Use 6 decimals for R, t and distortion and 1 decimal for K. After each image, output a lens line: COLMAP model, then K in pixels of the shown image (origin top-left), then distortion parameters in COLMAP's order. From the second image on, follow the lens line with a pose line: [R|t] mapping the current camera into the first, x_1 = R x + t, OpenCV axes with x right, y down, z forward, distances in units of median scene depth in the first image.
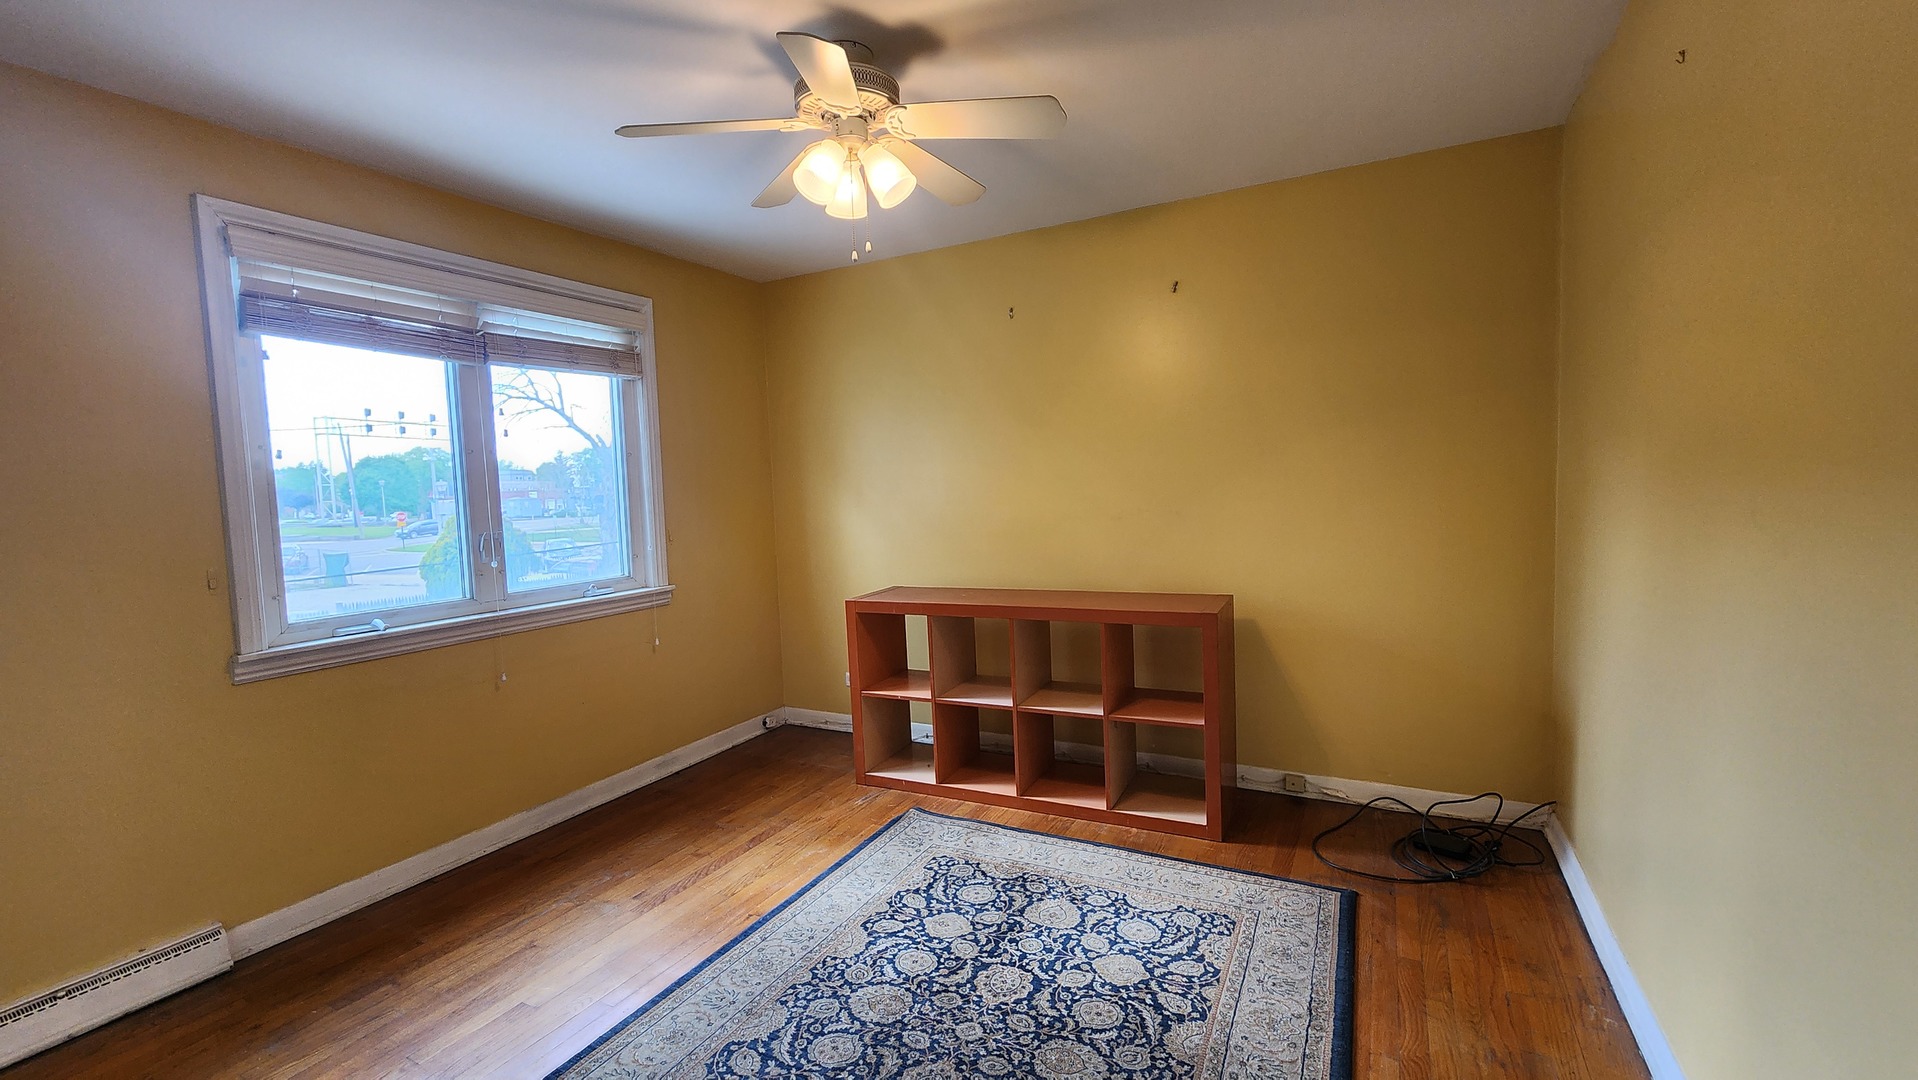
lens RADIAL K [[785.1, 0, 971.1], [0, 785.1, 536.9], [0, 0, 1]] dist [0.000140, -0.000576]
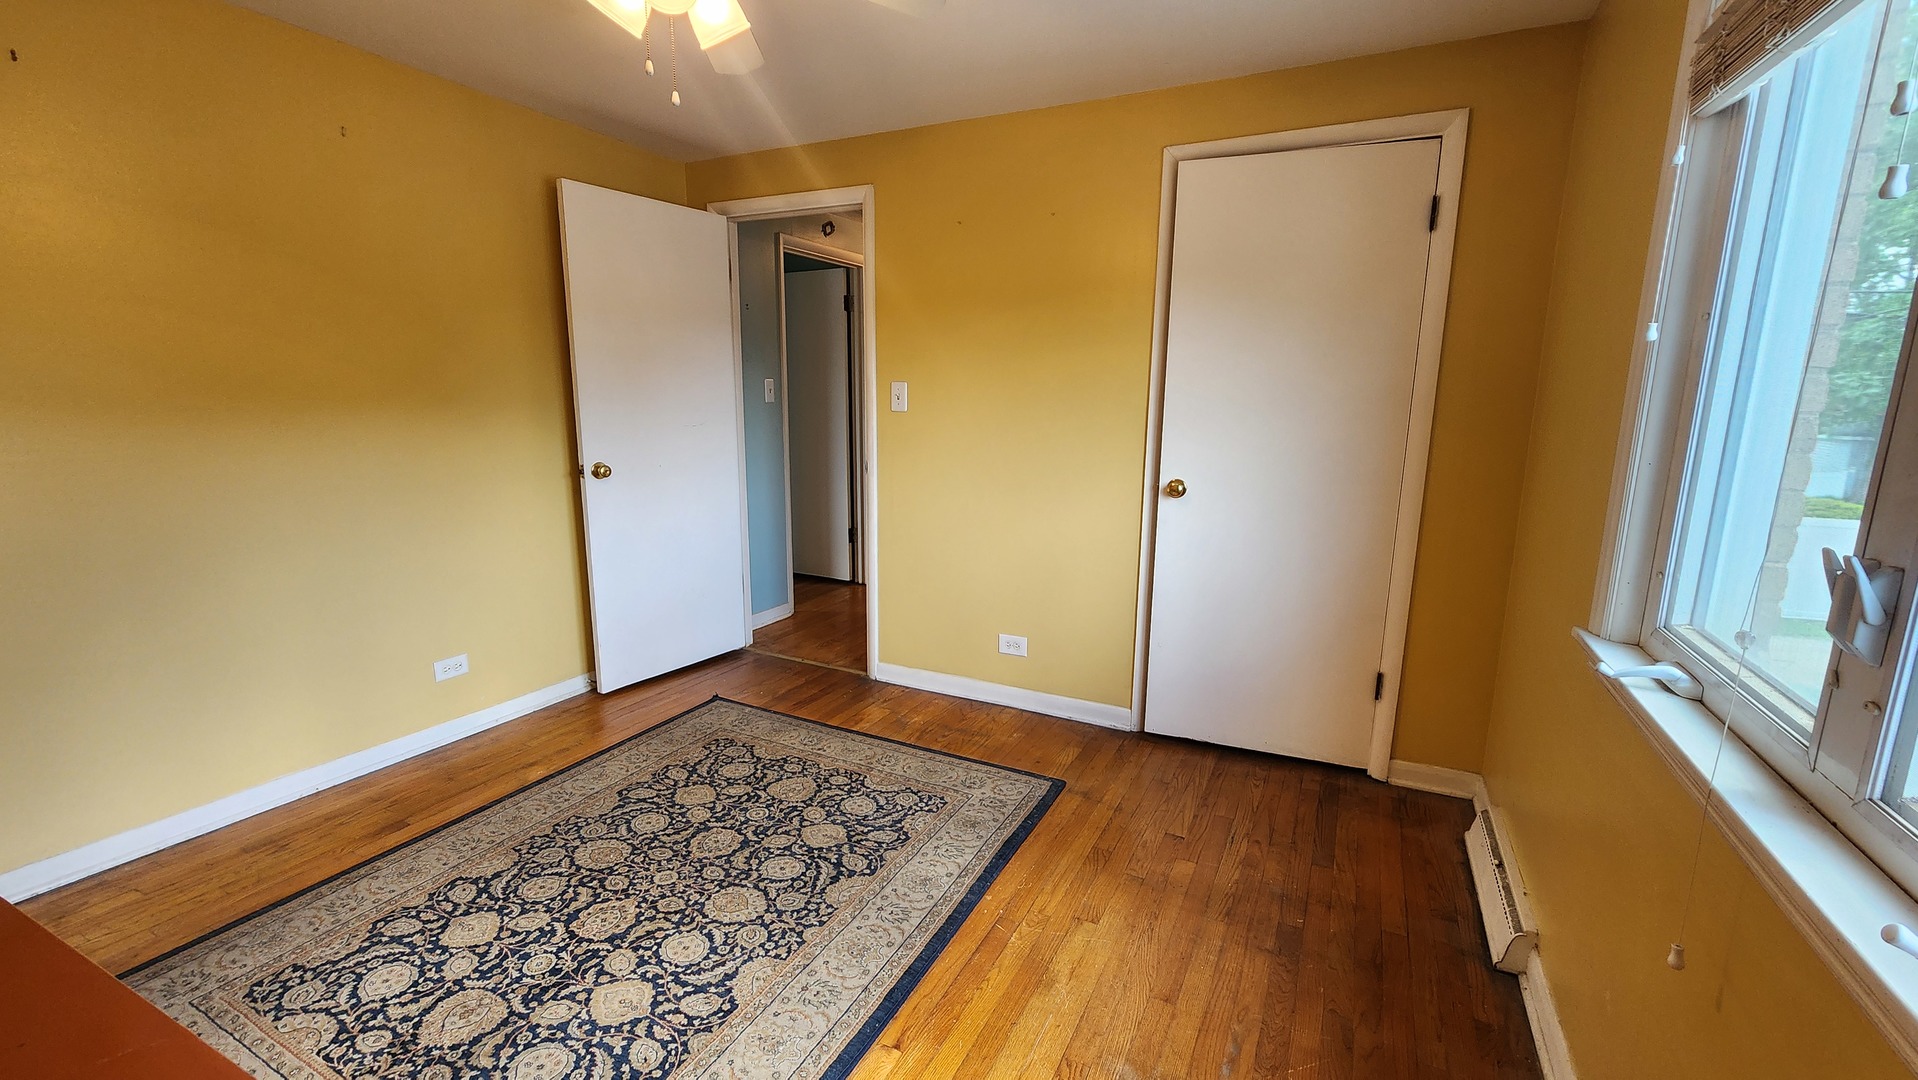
lens RADIAL K [[785.1, 0, 971.1], [0, 785.1, 536.9], [0, 0, 1]] dist [0.000140, -0.000576]
pose [[-0.999652, 0.021022, -0.015949, -0.416915], [0.016297, 0.967217, 0.253428, -0.135778], [0.020754, 0.253079, -0.967223, 1.873711]]
